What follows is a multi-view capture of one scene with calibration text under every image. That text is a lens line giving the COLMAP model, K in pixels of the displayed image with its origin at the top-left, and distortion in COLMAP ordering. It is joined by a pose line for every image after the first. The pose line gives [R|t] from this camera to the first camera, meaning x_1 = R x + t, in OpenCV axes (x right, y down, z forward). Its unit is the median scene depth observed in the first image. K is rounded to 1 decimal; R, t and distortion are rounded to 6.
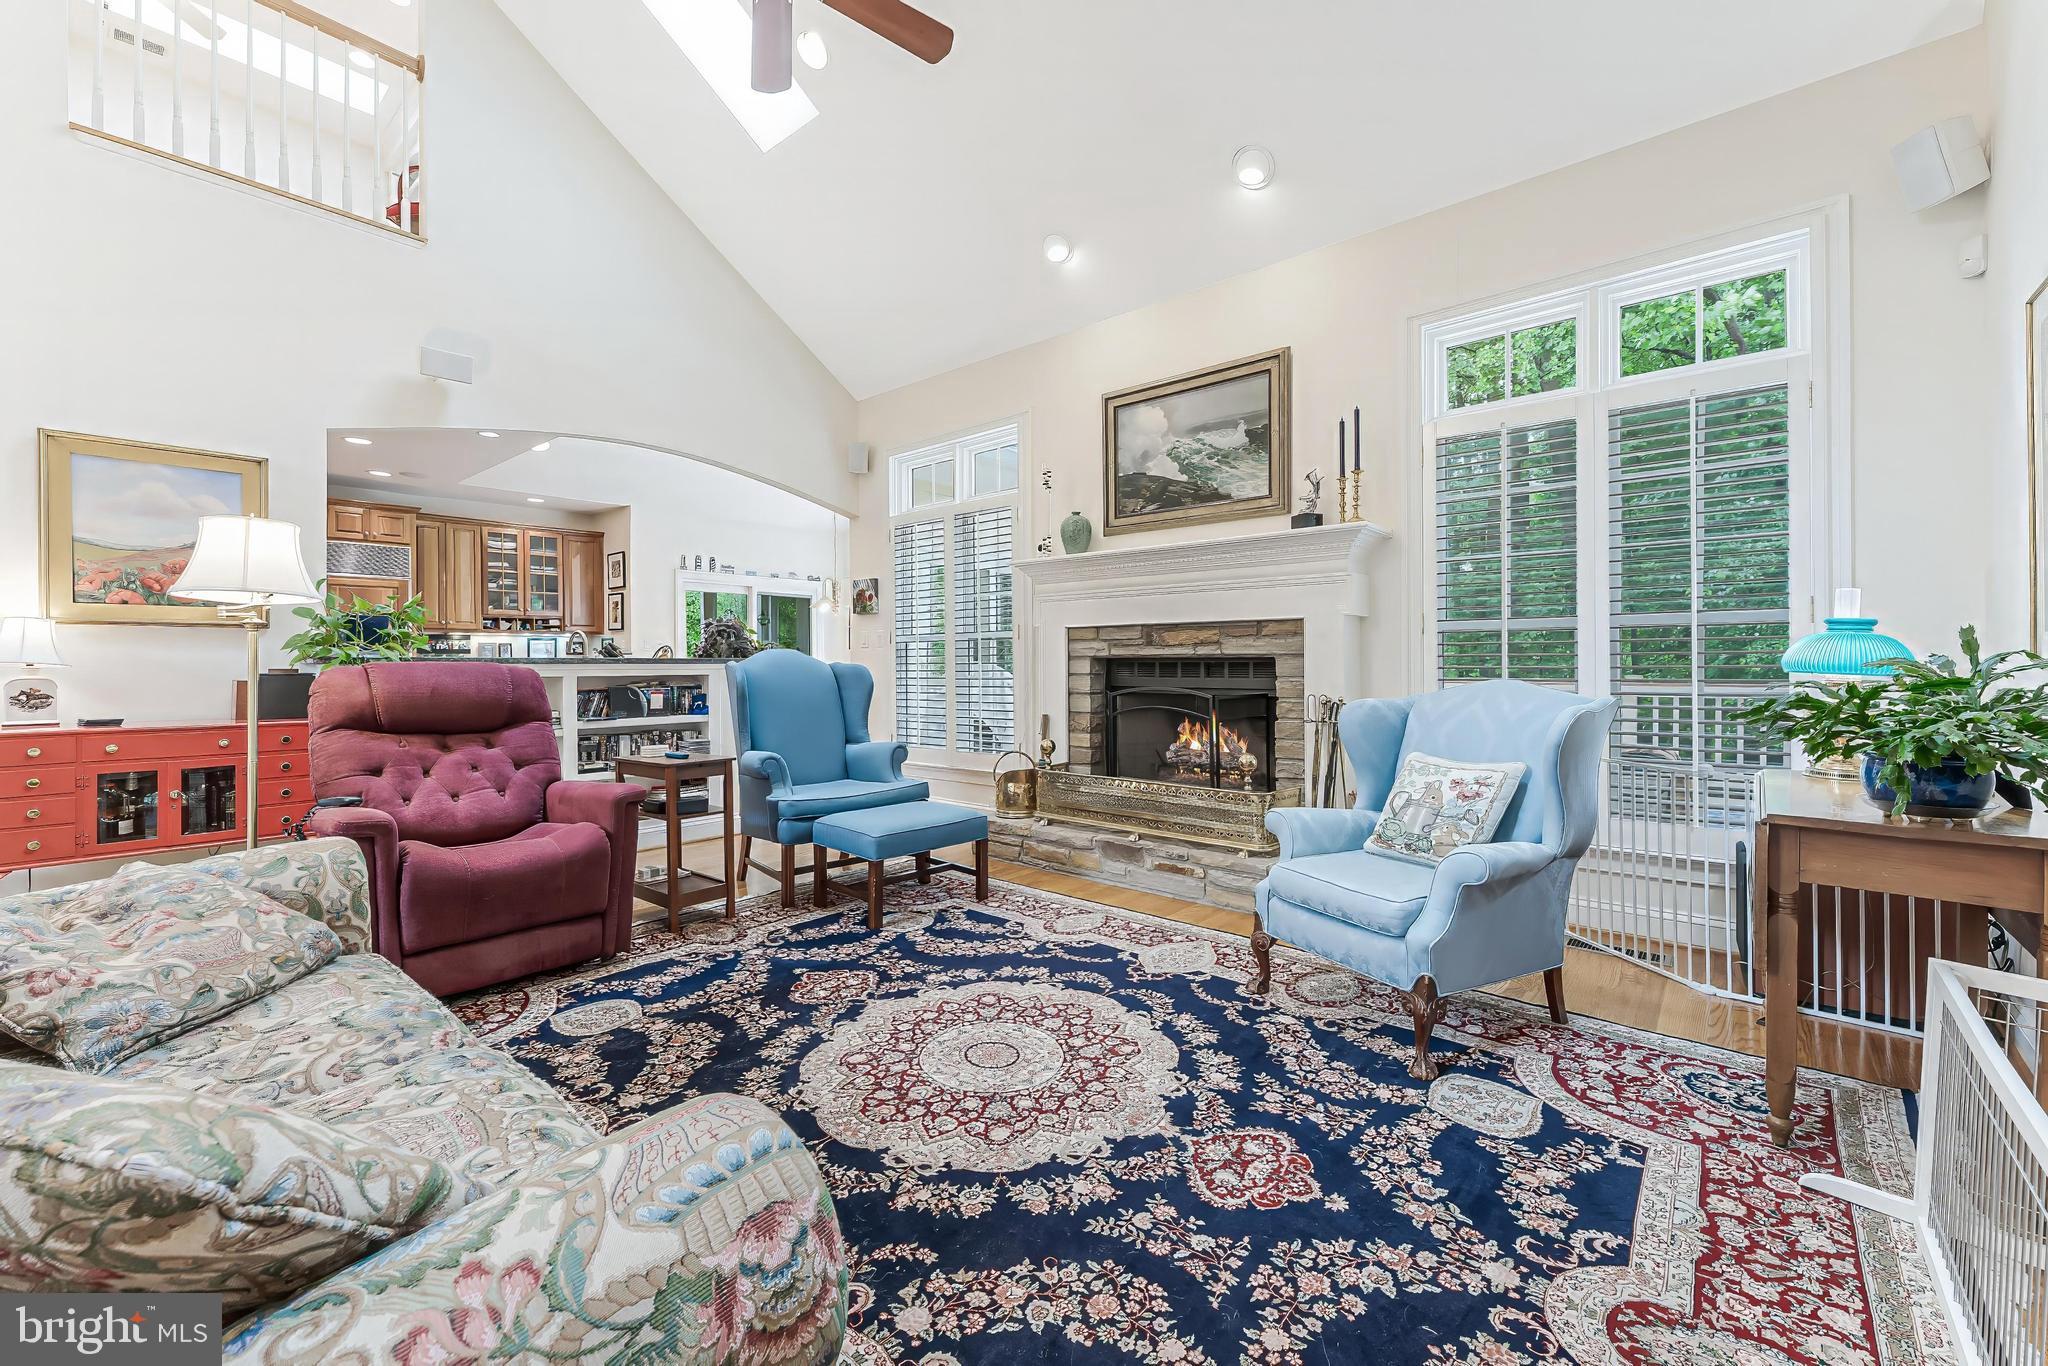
lens RADIAL K [[824.4, 0, 1023.5], [0, 824.4, 665.8], [0, 0, 1]] dist [0.001704, 0.000006]
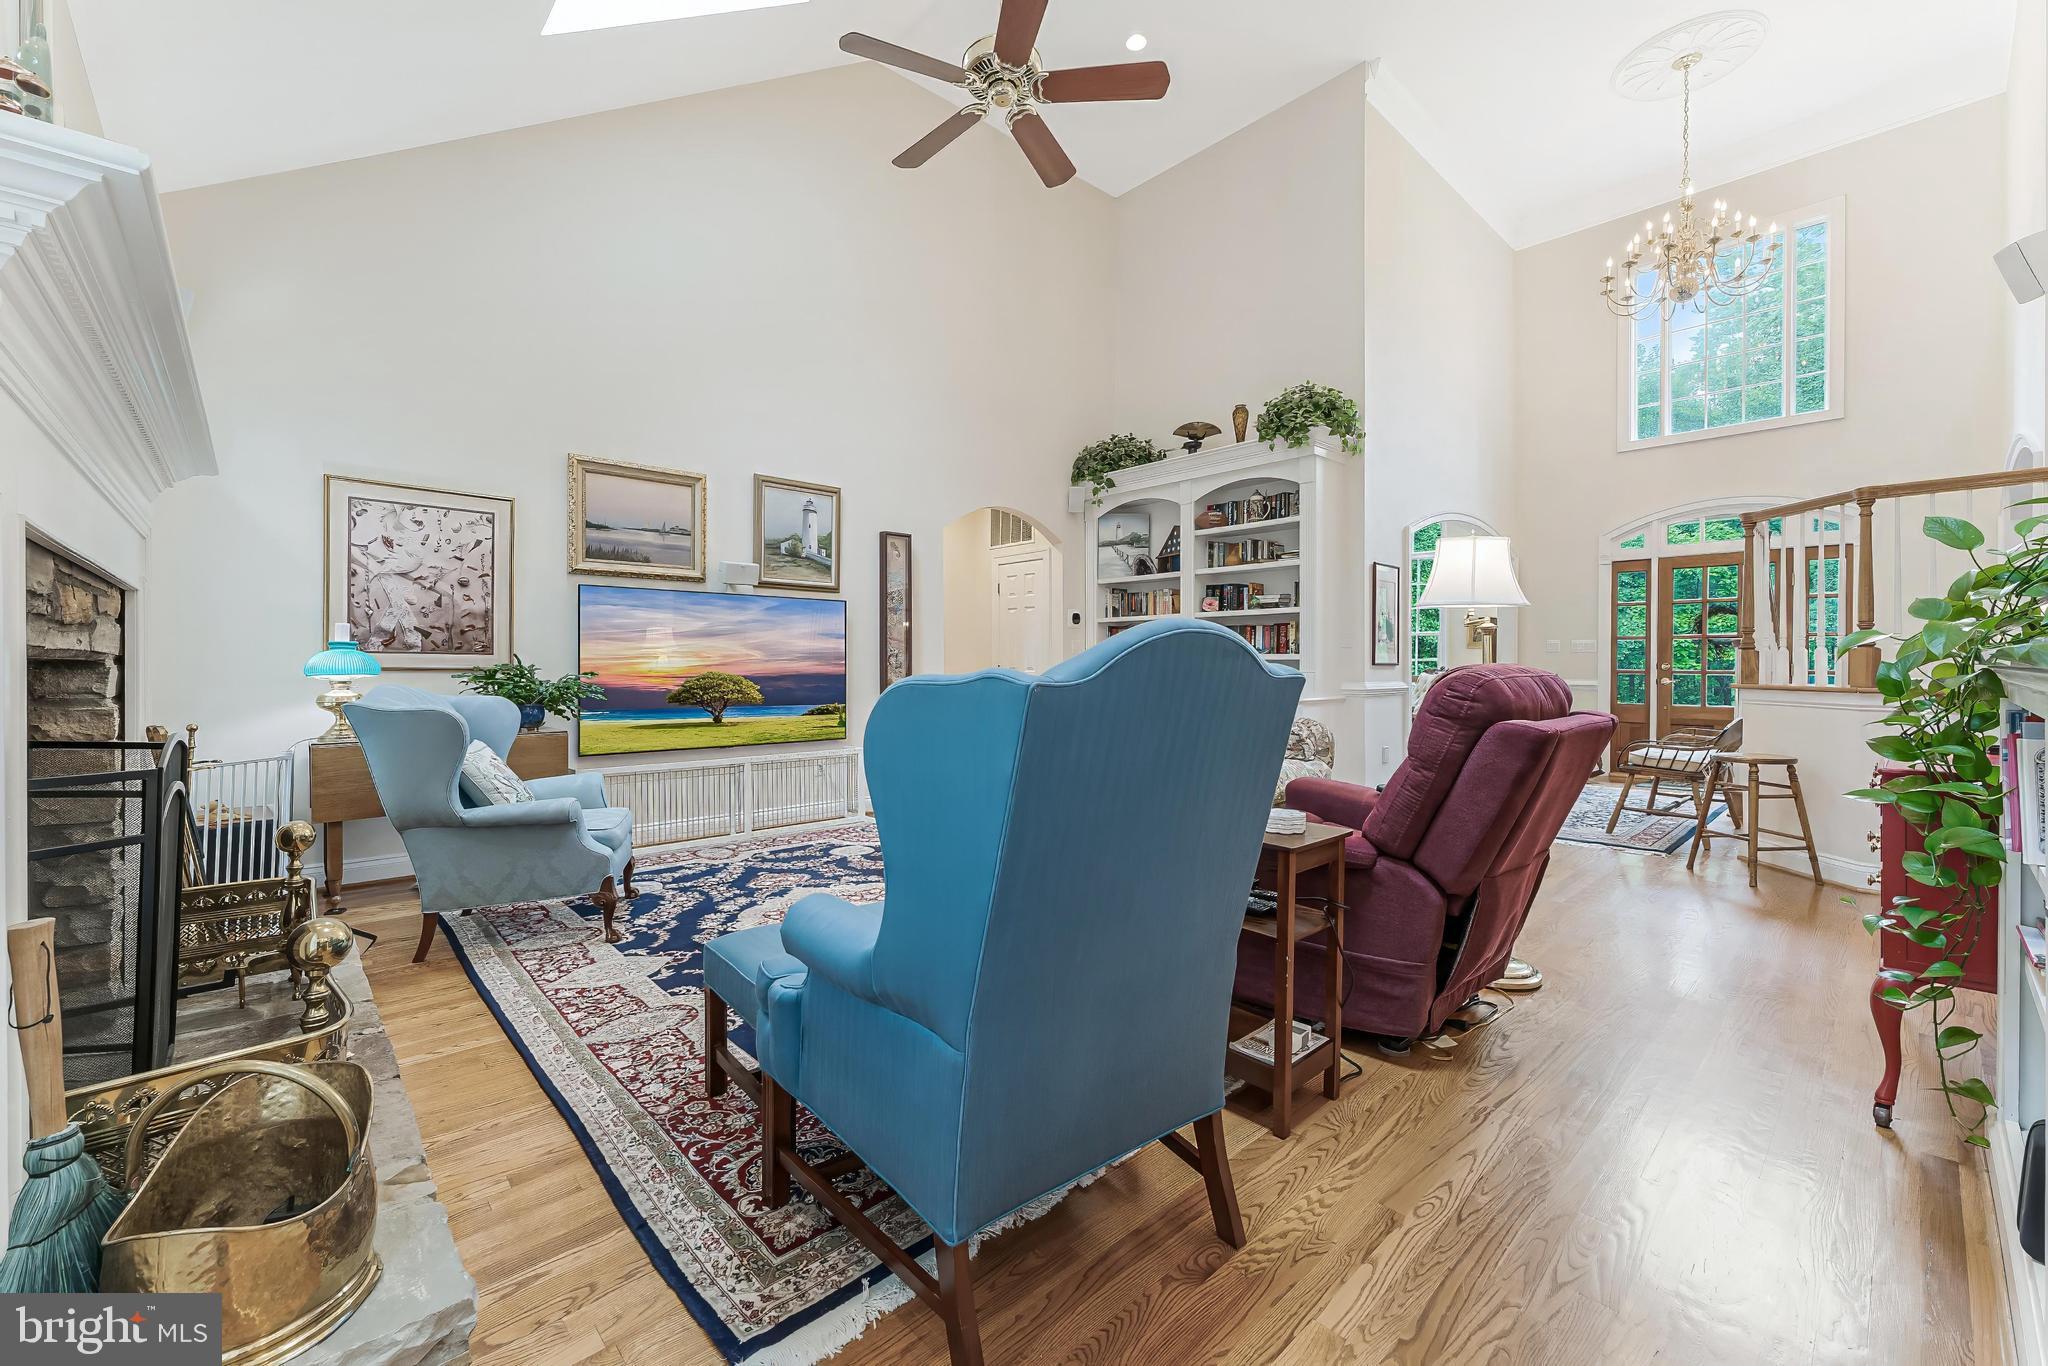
lens RADIAL K [[824.4, 0, 1027.6], [0, 824.4, 664.7], [0, 0, 1]] dist [0.001704, 0.000006]
pose [[-0.994480, 0.006366, 0.104737, -0.453243], [0.006989, 0.999960, 0.005583, -0.010477], [-0.104697, 0.006284, -0.994484, 2.170497]]
